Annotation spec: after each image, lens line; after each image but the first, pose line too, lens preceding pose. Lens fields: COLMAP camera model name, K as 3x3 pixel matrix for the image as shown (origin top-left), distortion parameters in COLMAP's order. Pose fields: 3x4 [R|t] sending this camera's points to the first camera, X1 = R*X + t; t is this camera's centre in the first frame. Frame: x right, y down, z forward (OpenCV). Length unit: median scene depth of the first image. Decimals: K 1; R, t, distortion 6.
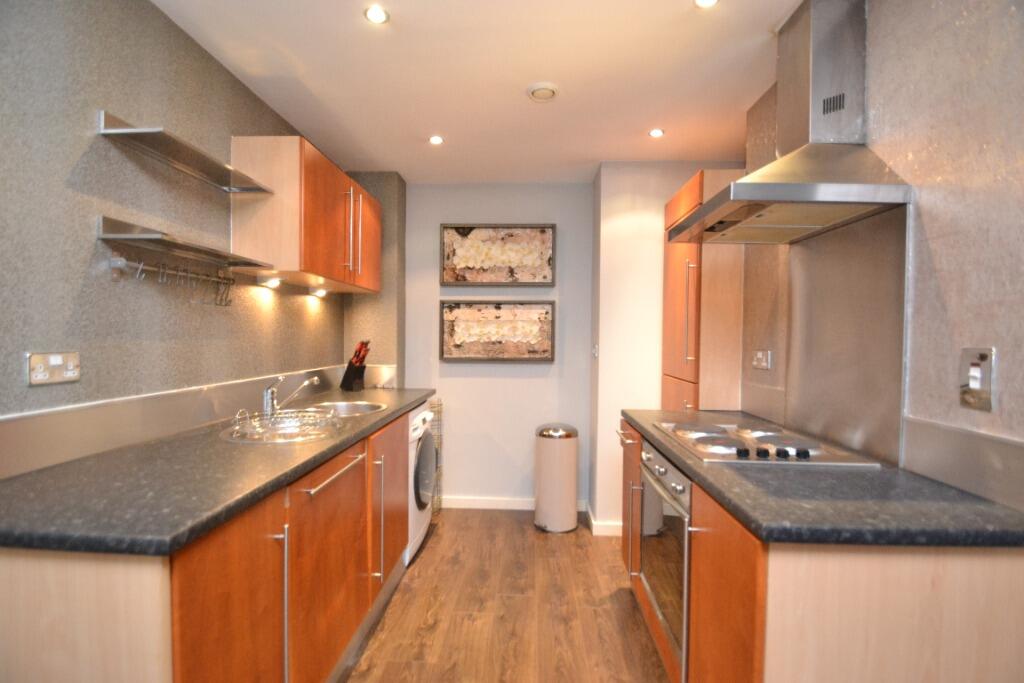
lens RADIAL K [[446.4, 0, 508.2], [0, 446.4, 345.1], [0, 0, 1]] dist [-0.001466, -0.000059]
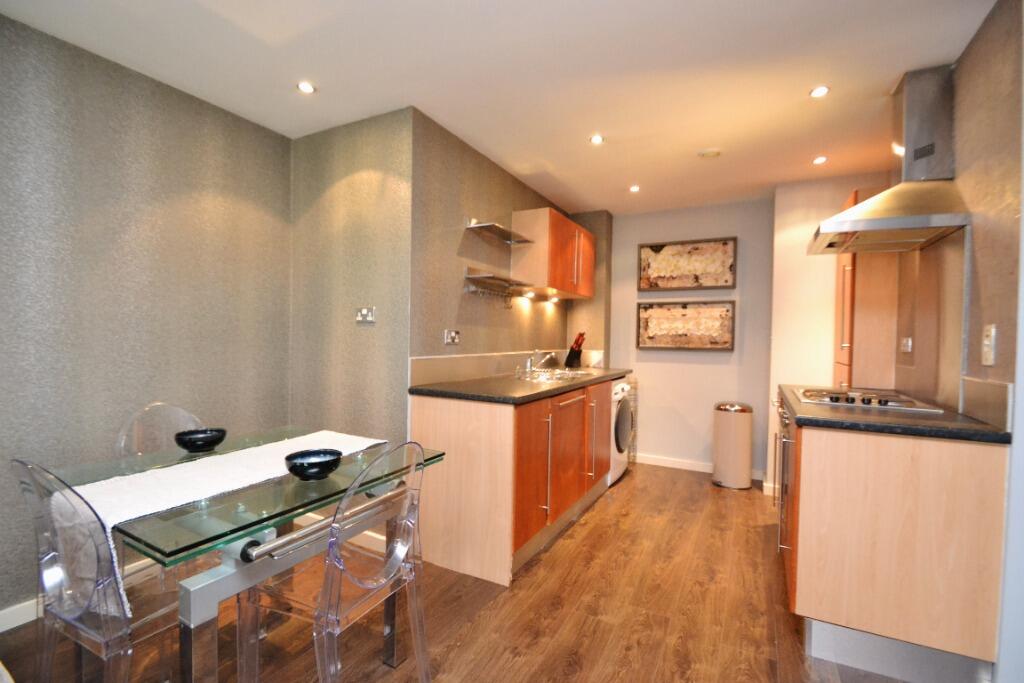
lens RADIAL K [[446.4, 0, 508.2], [0, 446.4, 345.1], [0, 0, 1]] dist [-0.001466, -0.000059]
pose [[0.900541, 0.013887, -0.434549, 0.081255], [-0.017382, 0.999841, -0.004069, 0.037814], [0.434423, 0.011218, 0.900639, -0.360898]]
